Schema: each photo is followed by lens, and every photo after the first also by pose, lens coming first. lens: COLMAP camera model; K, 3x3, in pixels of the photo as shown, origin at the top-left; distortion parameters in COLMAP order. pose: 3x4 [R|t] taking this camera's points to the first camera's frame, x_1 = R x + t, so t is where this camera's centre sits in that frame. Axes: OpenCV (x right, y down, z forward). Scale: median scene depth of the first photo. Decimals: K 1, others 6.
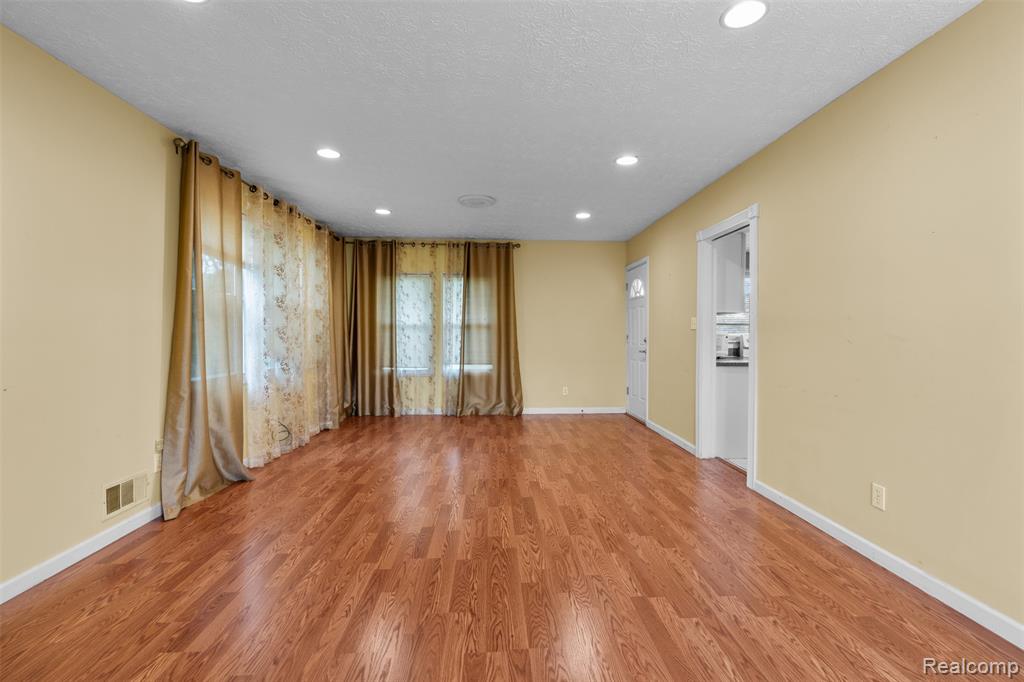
lens RADIAL K [[463.5, 0, 512.0], [0, 463.5, 337.0], [0, 0, 1]] dist [-0.000839, -0.000017]
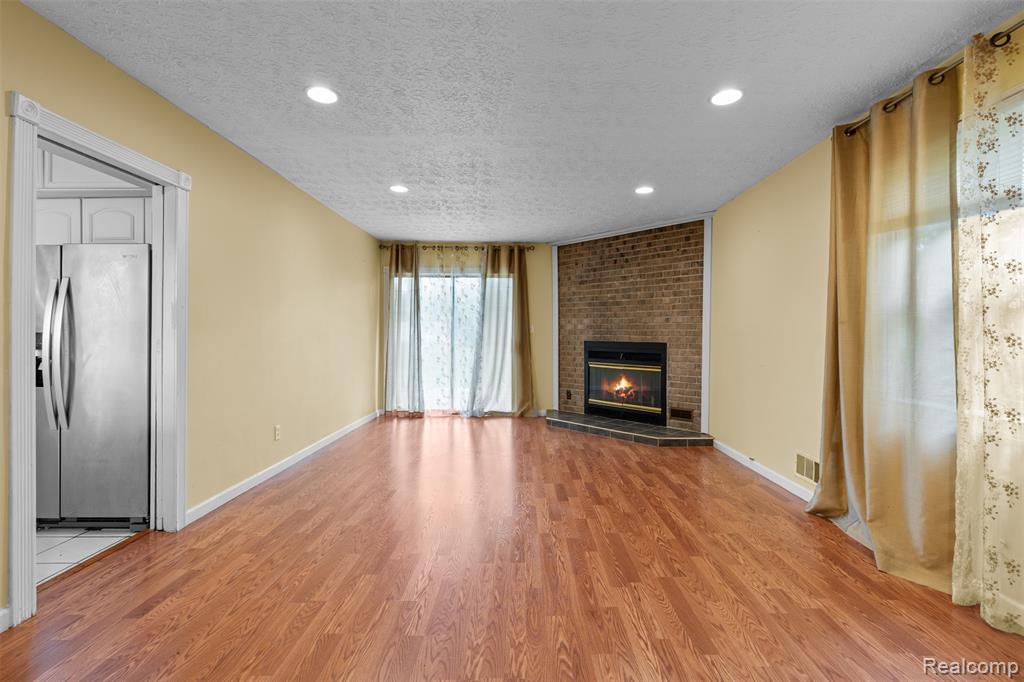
lens RADIAL K [[463.5, 0, 513.5], [0, 463.5, 337.8], [0, 0, 1]] dist [-0.000839, -0.000017]
pose [[-0.998129, -0.007389, 0.060702, -0.106103], [-0.006451, 0.999857, 0.015629, -0.017614], [-0.060808, 0.015208, -0.998034, 1.878967]]
